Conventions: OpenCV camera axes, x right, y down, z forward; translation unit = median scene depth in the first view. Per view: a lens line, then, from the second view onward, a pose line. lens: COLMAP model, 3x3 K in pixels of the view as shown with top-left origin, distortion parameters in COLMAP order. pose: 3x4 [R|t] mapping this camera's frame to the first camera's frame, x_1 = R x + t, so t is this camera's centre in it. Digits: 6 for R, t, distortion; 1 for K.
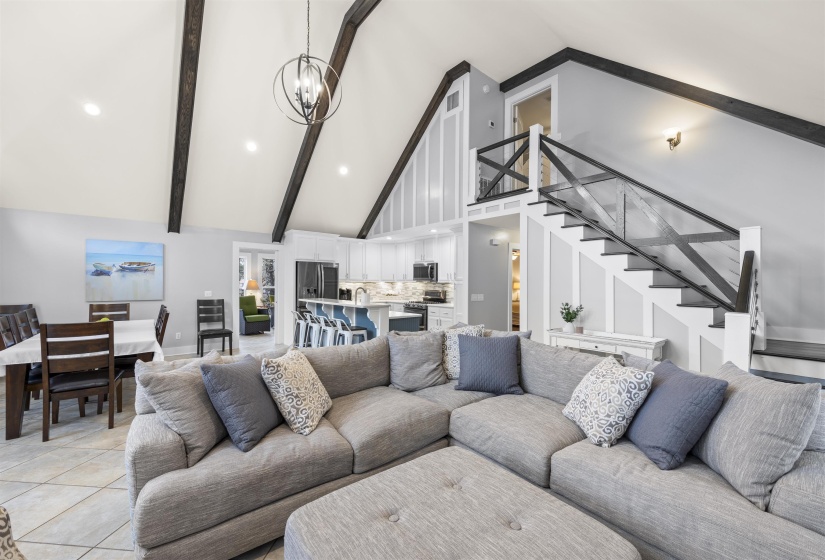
lens RADIAL K [[334.0, 0, 415.5], [0, 334.0, 281.8], [0, 0, 1]] dist [0.001700, 0.000045]
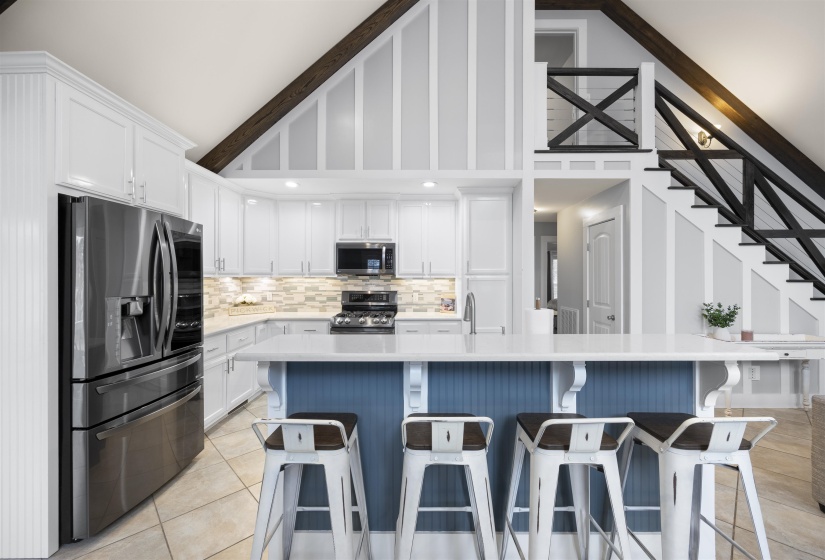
lens RADIAL K [[334.0, 0, 415.6], [0, 334.0, 278.4], [0, 0, 1]] dist [0.001700, 0.000045]
pose [[0.641478, -0.006467, 0.767114, -0.414727], [0.001335, 0.999972, 0.007314, -0.001194], [-0.767141, -0.003668, 0.641469, 0.707454]]
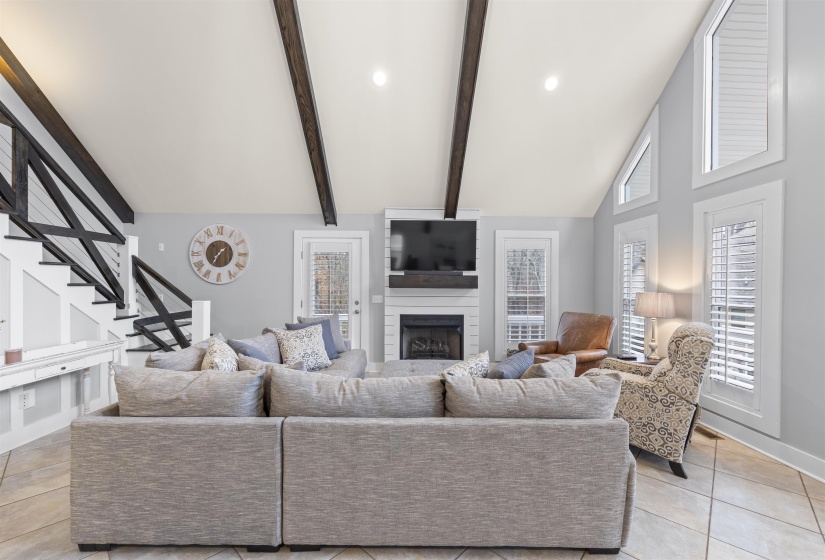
lens RADIAL K [[334.0, 0, 413.7], [0, 334.0, 283.5], [0, 0, 1]] dist [0.001700, 0.000045]
pose [[-0.783651, -0.010288, 0.621116, -0.308373], [-0.010113, 0.999942, 0.003802, -0.000803], [-0.621119, -0.003302, -0.783709, 0.661728]]
